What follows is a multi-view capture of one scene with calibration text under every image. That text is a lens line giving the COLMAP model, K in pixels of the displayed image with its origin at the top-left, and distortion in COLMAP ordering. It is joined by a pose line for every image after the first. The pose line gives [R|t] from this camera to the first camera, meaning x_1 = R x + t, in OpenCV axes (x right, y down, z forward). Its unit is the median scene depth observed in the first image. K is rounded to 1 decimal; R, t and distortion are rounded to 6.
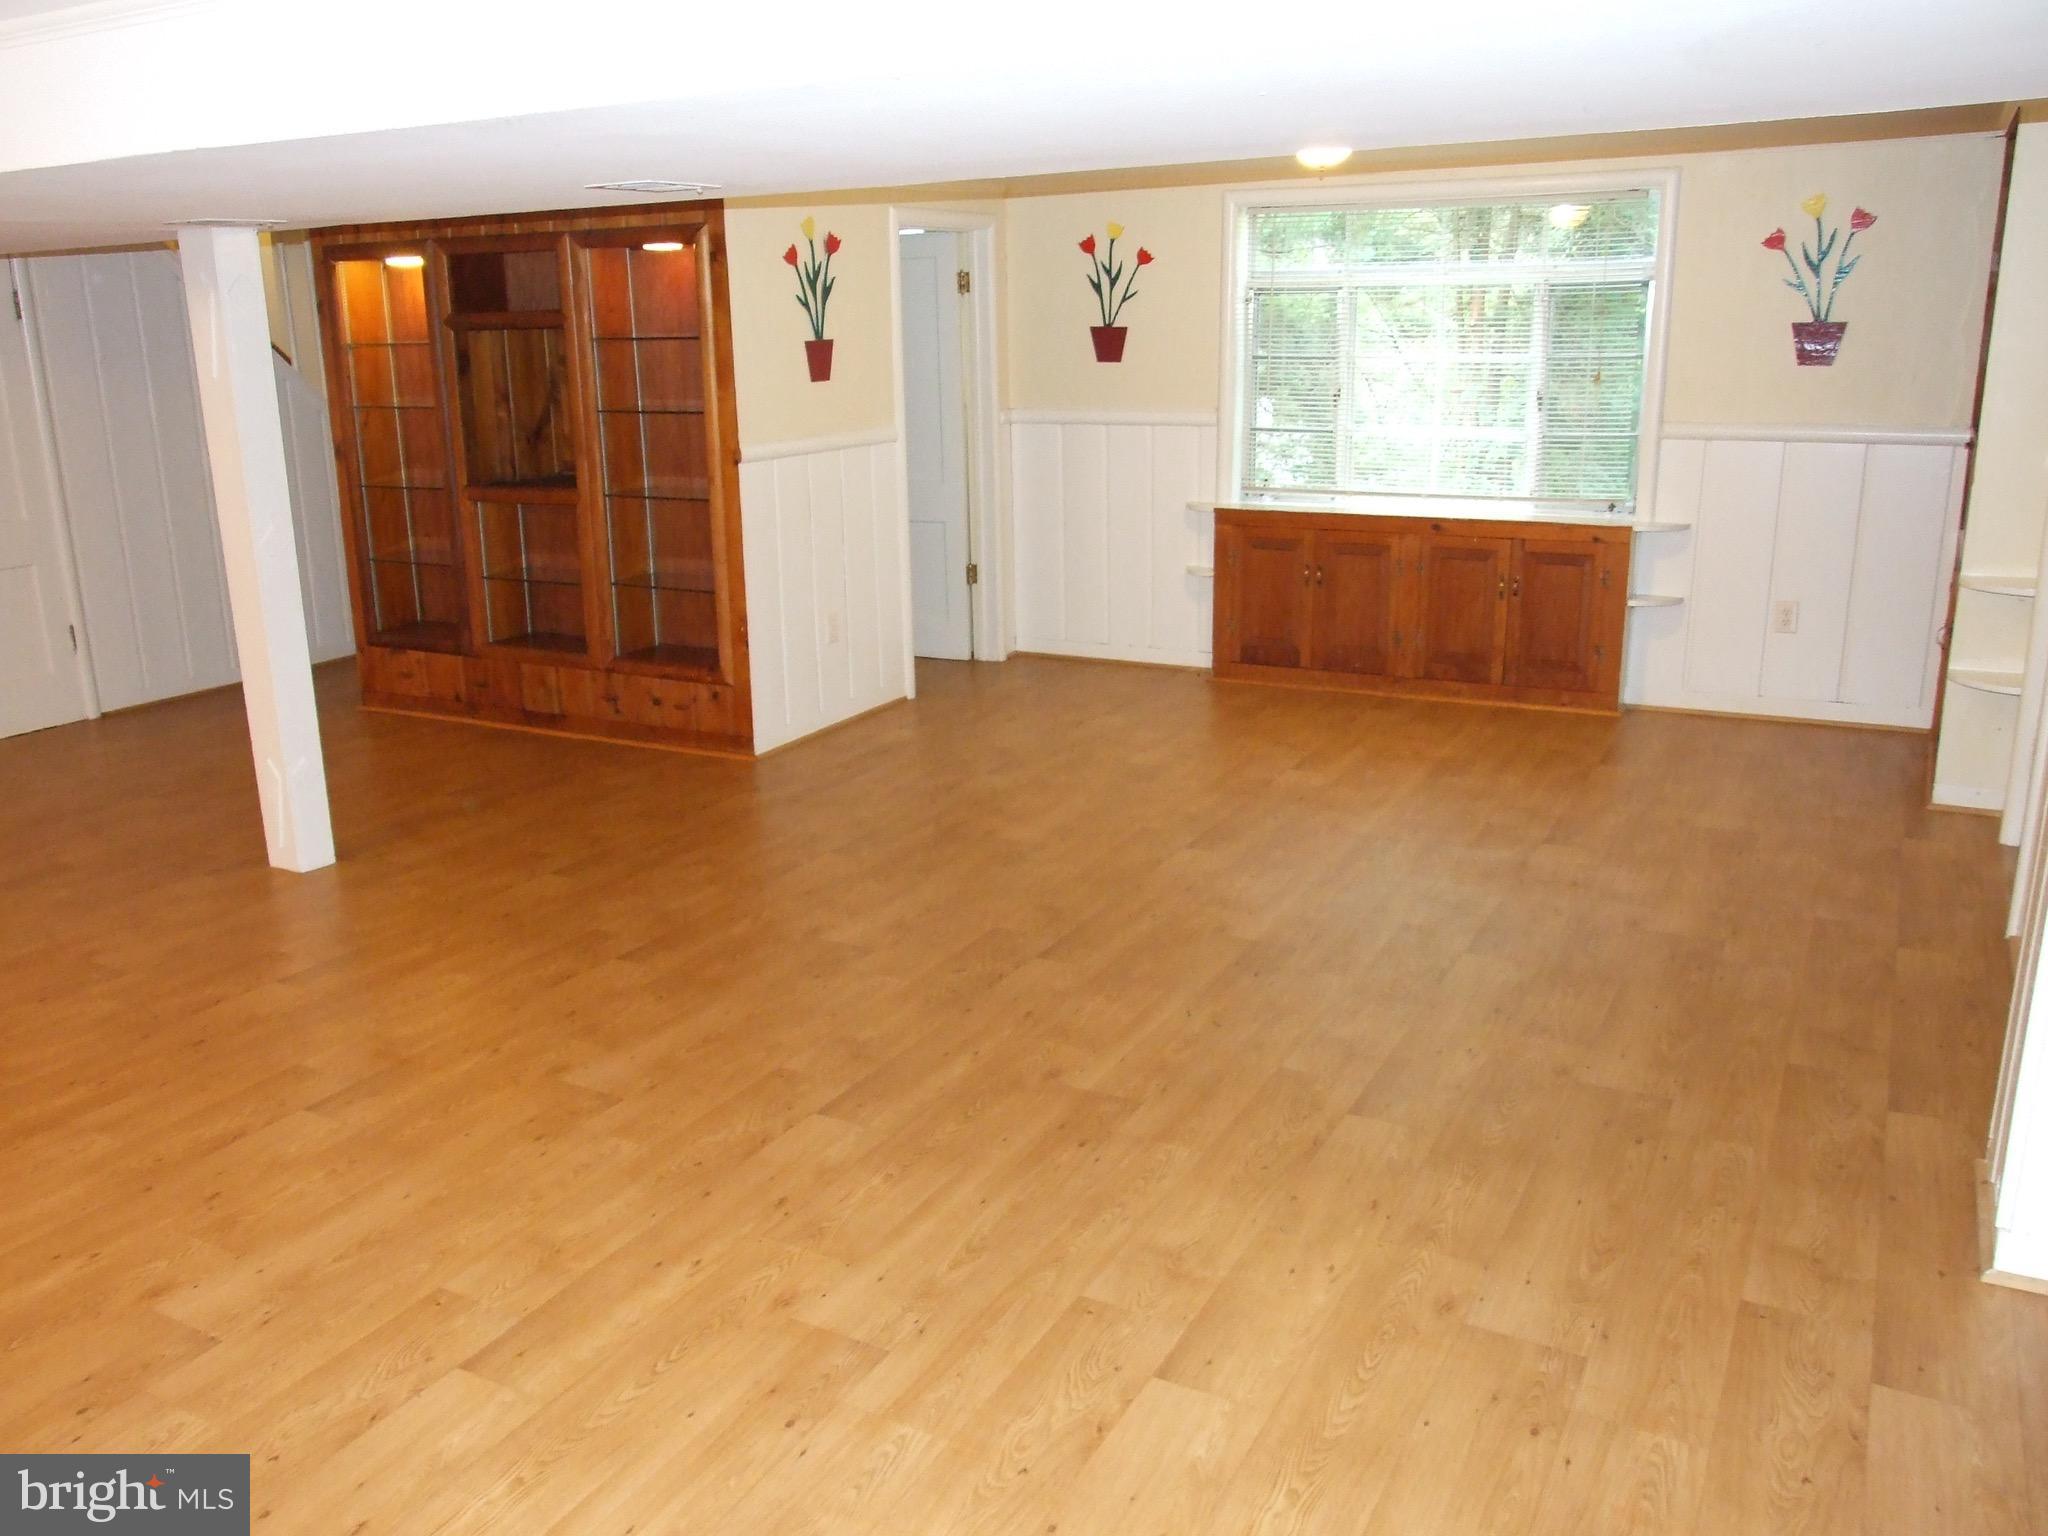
lens RADIAL K [[1618.4, 0, 960.0], [0, 1618.4, 758.0], [0, 0, 1]] dist [-0.047060, 0.047574]
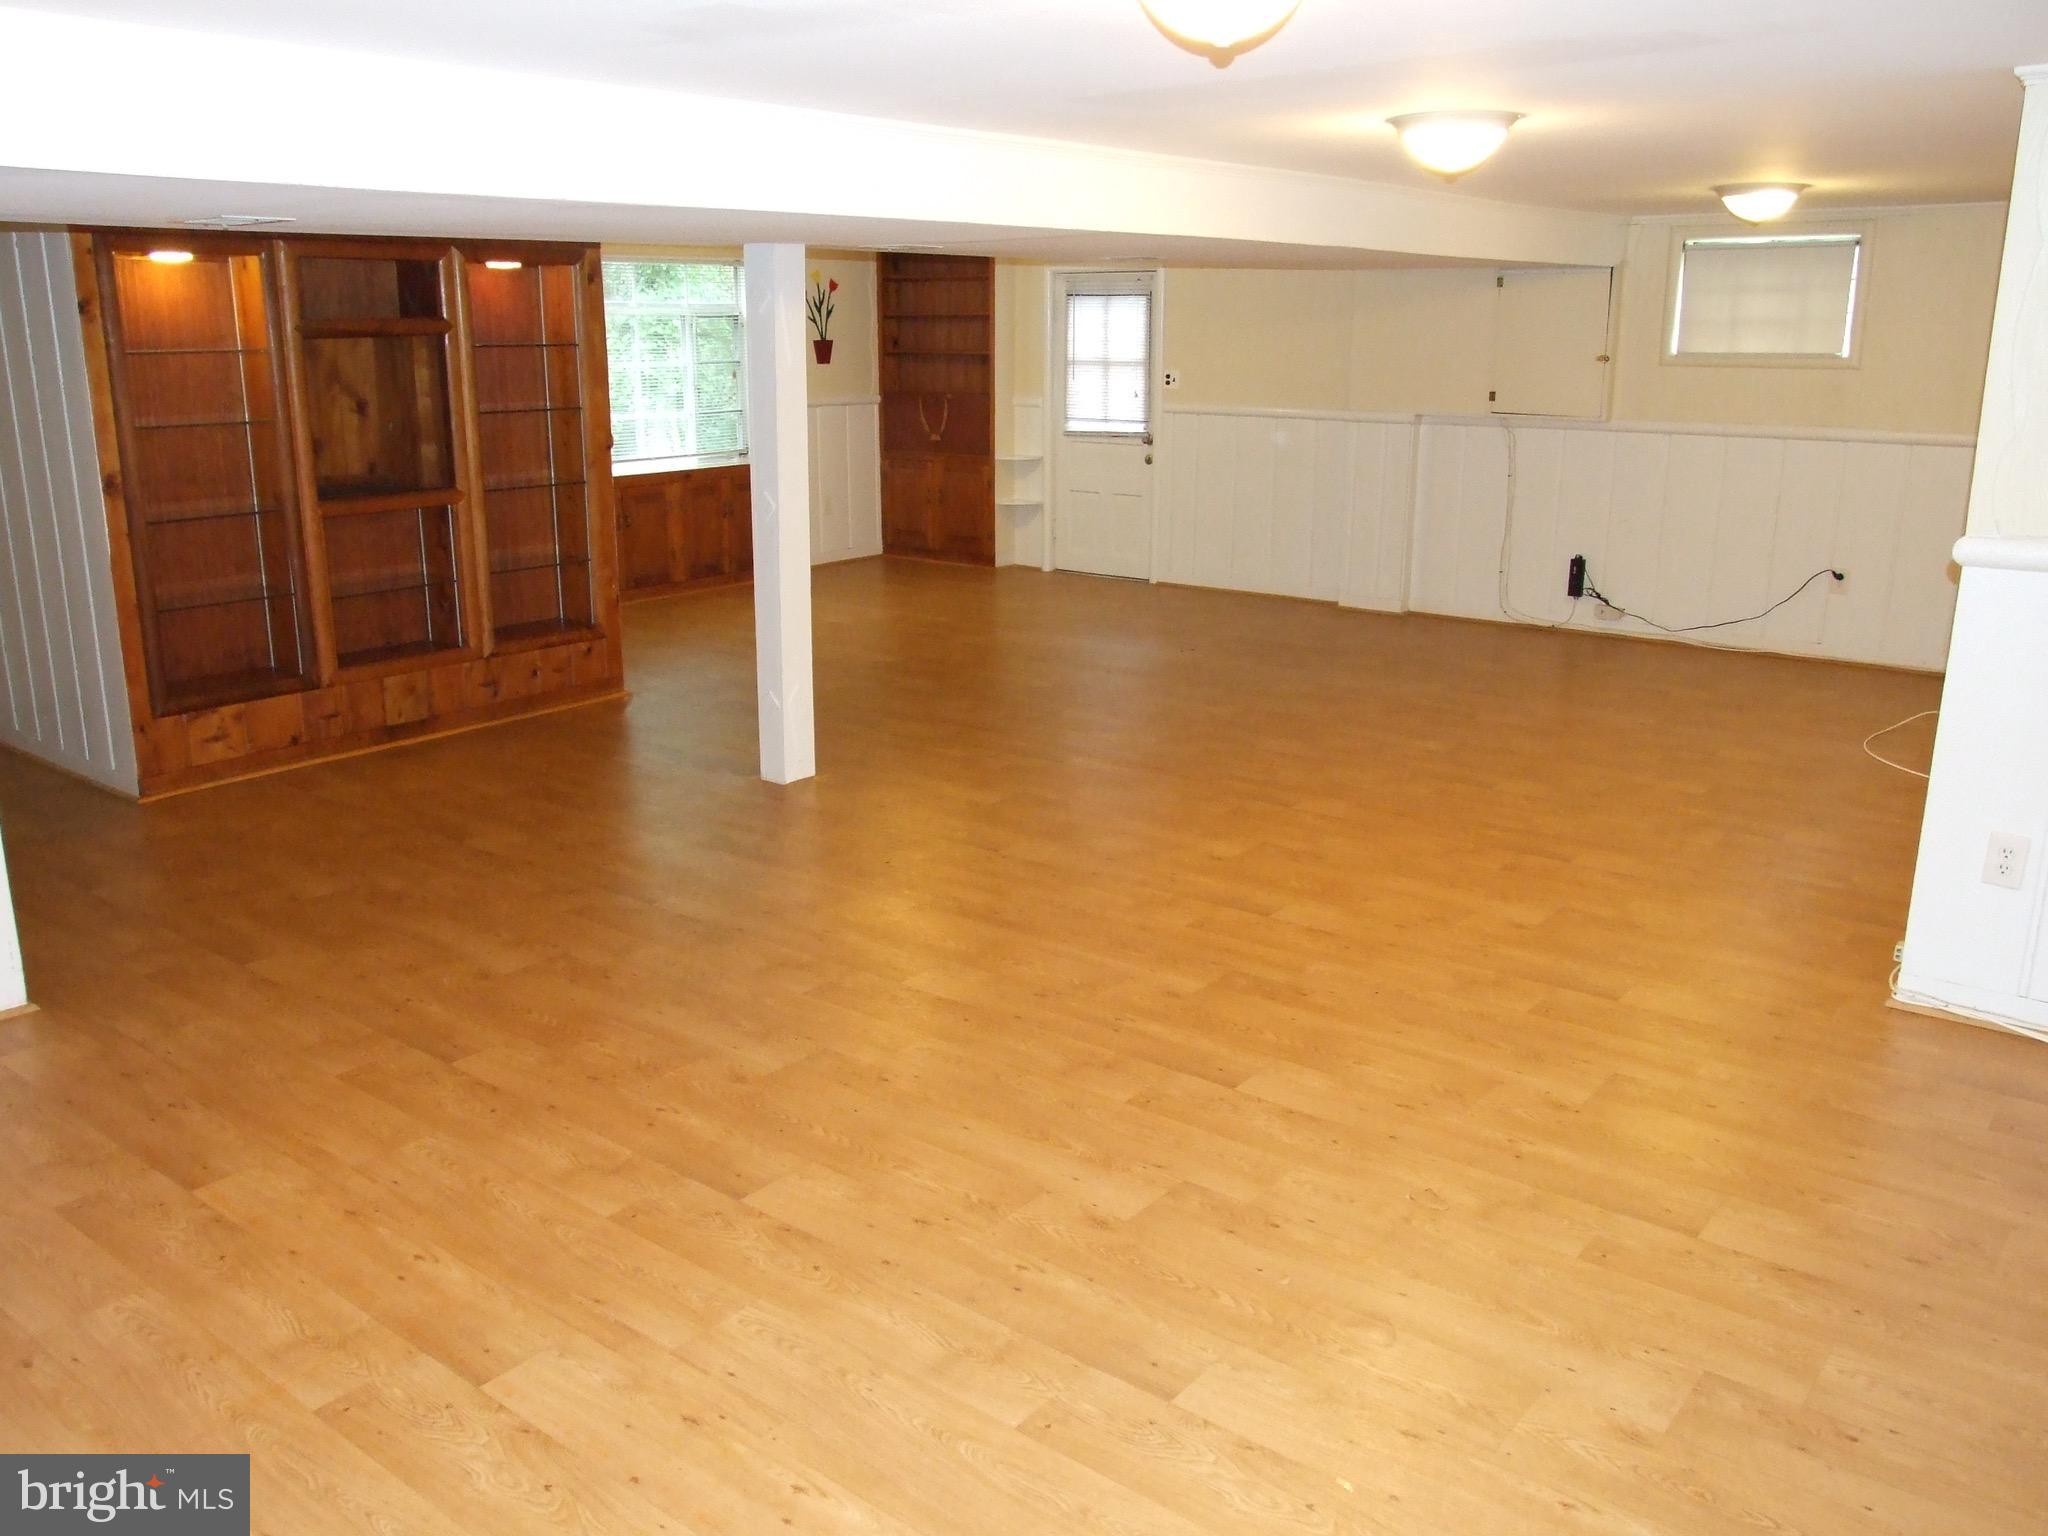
lens RADIAL K [[1618.4, 0, 1037.2], [0, 1618.4, 774.6], [0, 0, 1]] dist [-0.047060, 0.047574]
pose [[0.155545, -0.245237, 0.956903, -1.188548], [0.255350, 0.945752, 0.200872, -0.100777], [-0.954255, 0.213100, 0.209729, 0.440381]]
